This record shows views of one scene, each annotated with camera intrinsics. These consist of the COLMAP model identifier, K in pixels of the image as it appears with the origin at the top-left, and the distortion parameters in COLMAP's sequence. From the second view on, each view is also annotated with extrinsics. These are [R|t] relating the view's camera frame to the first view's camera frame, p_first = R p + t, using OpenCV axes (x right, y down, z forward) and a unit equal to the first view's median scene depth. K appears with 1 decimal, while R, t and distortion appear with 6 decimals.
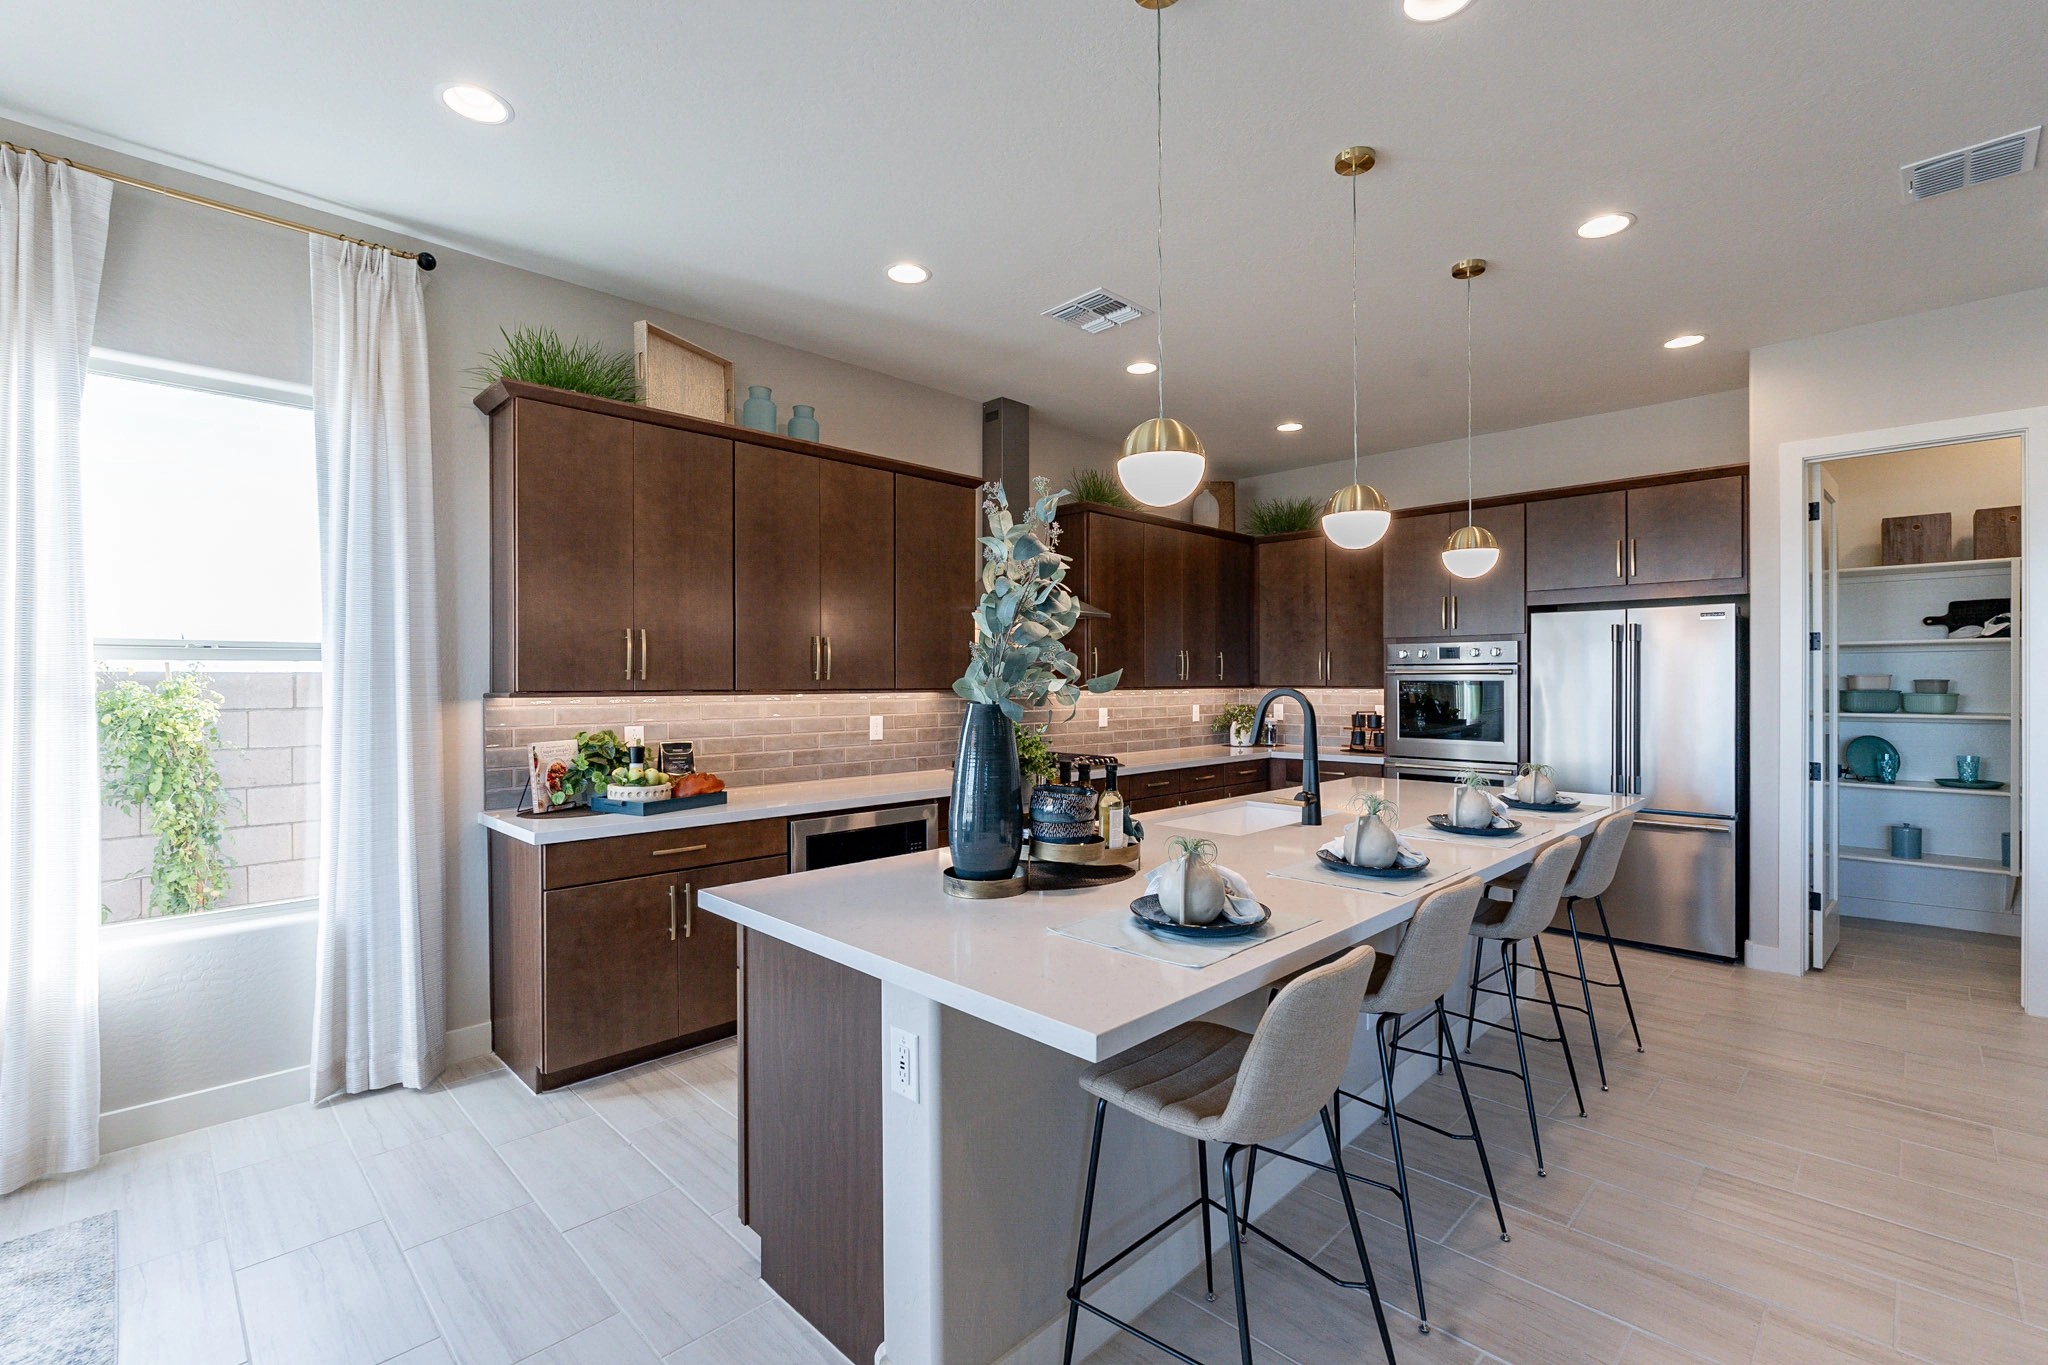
lens RADIAL K [[906.6, 0, 1020.6], [0, 906.6, 678.6], [0, 0, 1]] dist [-0.003216, -0.000650]
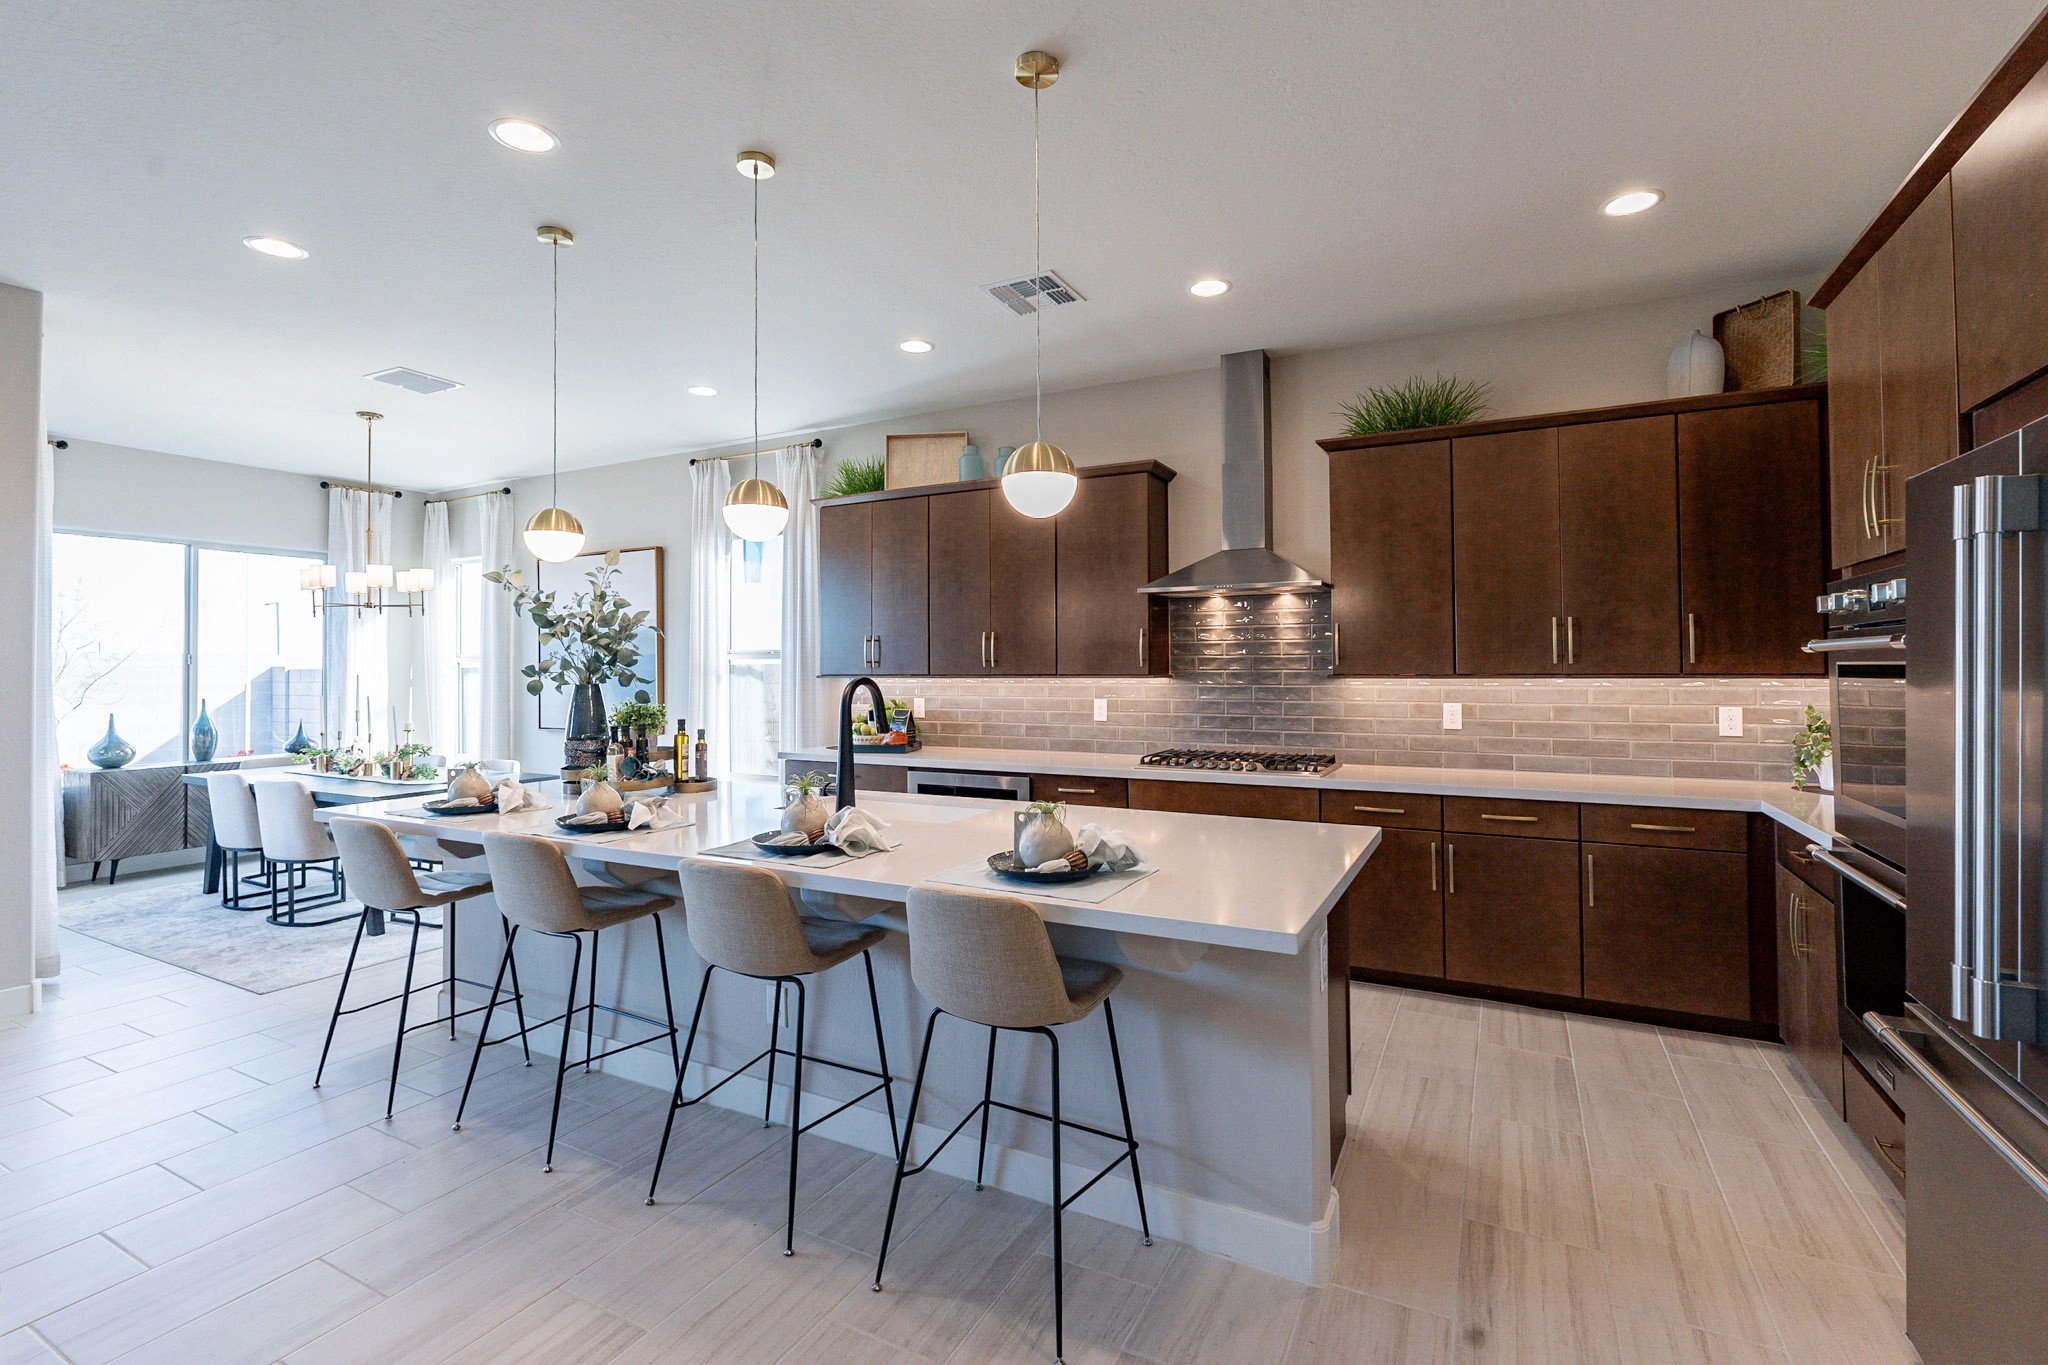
lens RADIAL K [[906.6, 0, 1040.9], [0, 906.6, 651.9], [0, 0, 1]] dist [-0.003216, -0.000650]
pose [[0.305556, -0.015035, -0.952055, 1.278887], [0.009067, 0.999876, -0.012881, -0.003381], [0.952131, -0.004696, 0.305654, 0.882395]]
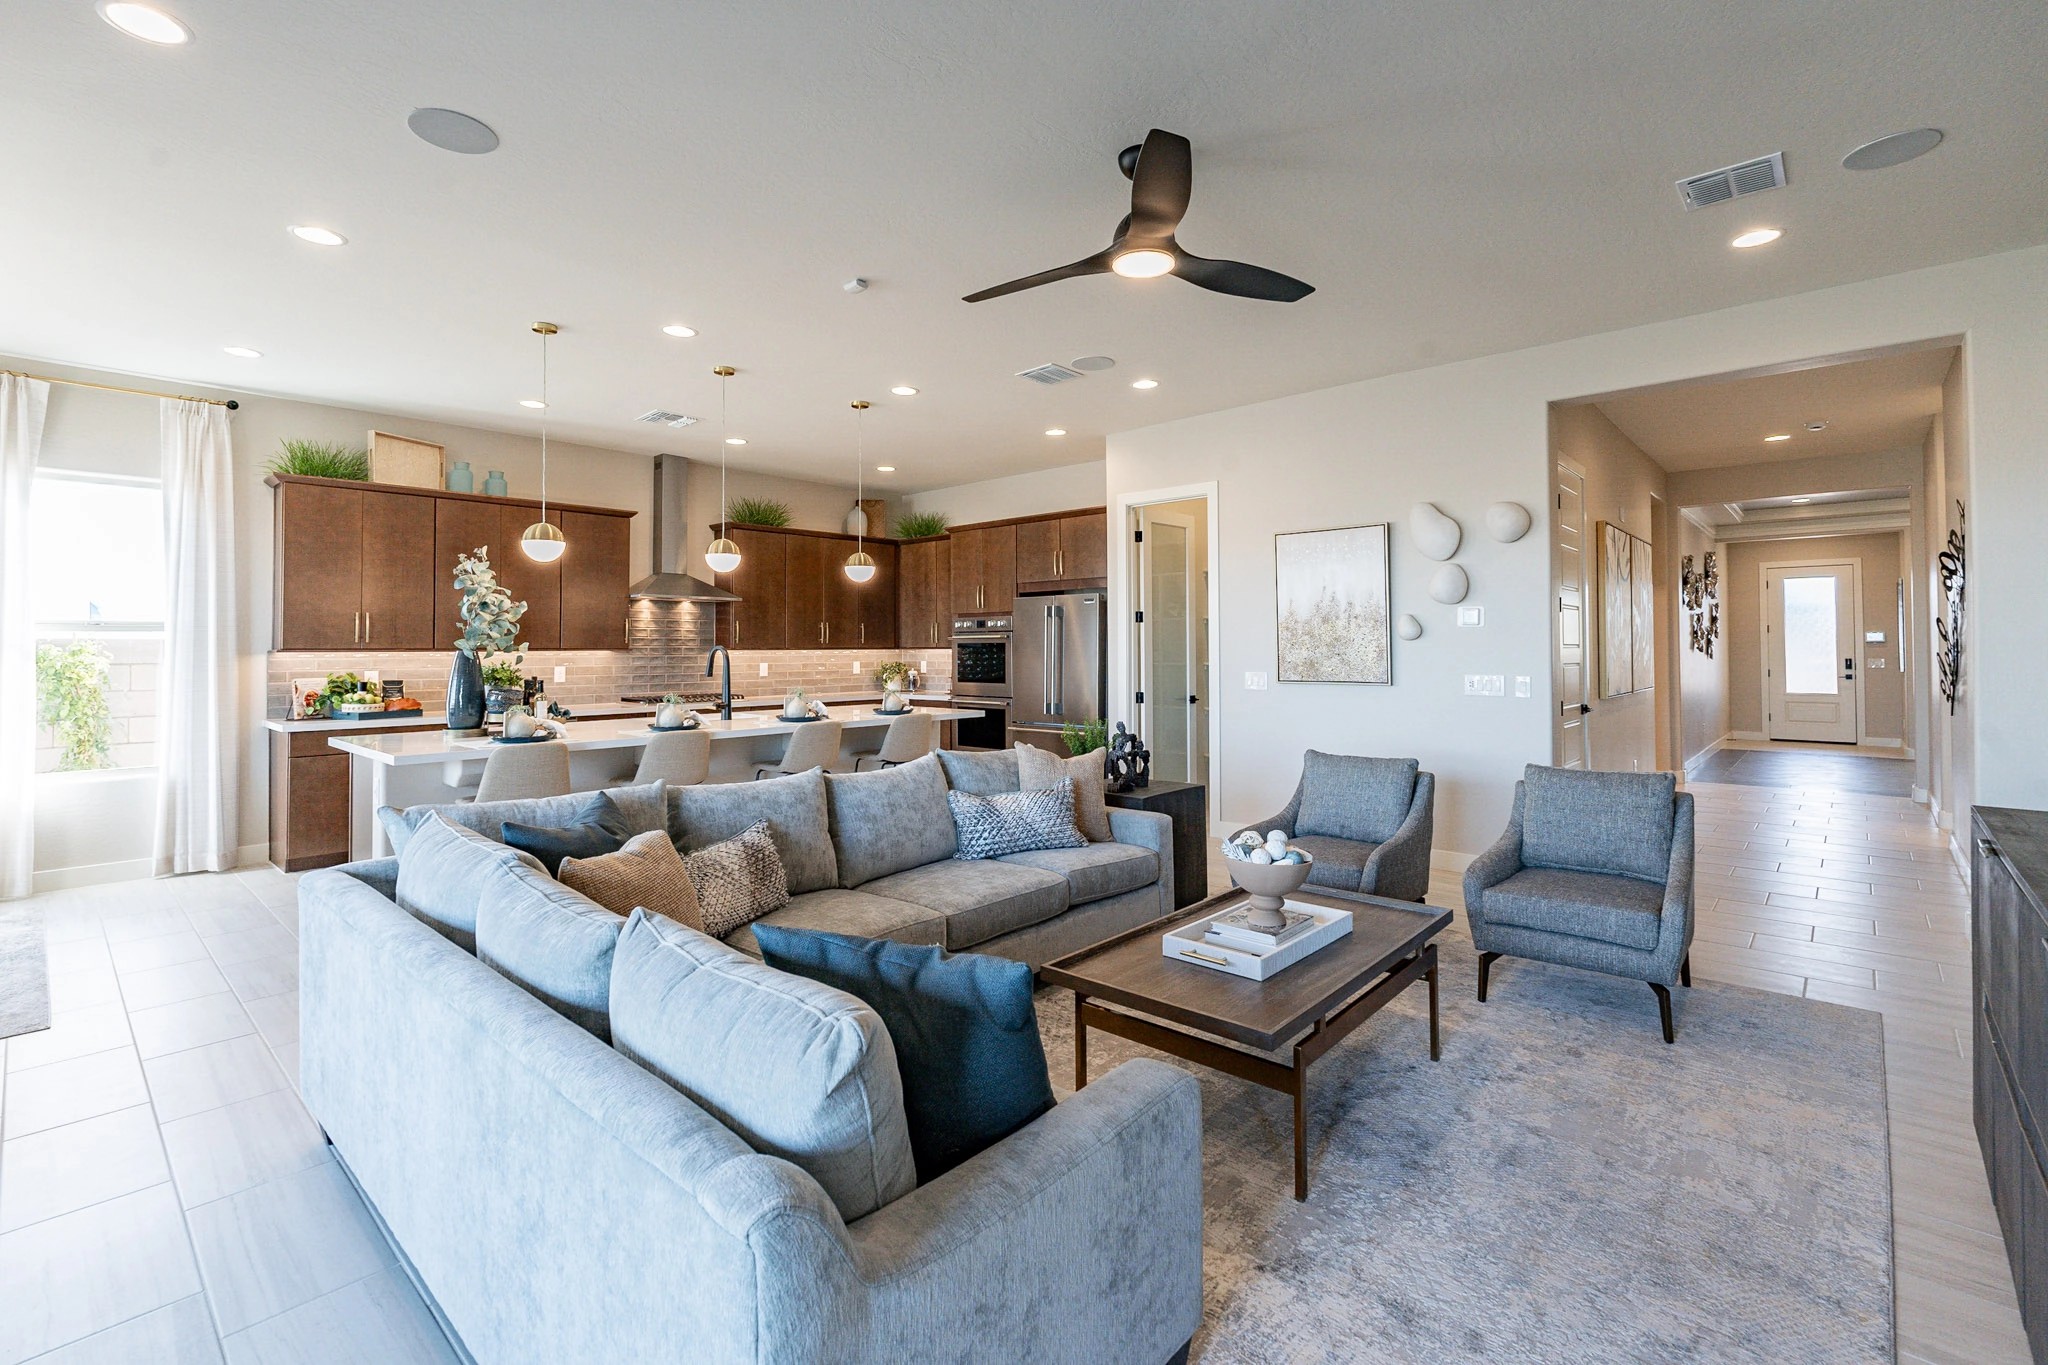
lens RADIAL K [[906.6, 0, 1013.9], [0, 906.6, 625.3], [0, 0, 1]] dist [-0.003216, -0.000650]
pose [[0.998765, -0.001842, 0.049643, 0.784330], [0.002945, 0.999750, -0.022155, 0.011317], [-0.049590, 0.022274, 0.998521, -0.834358]]
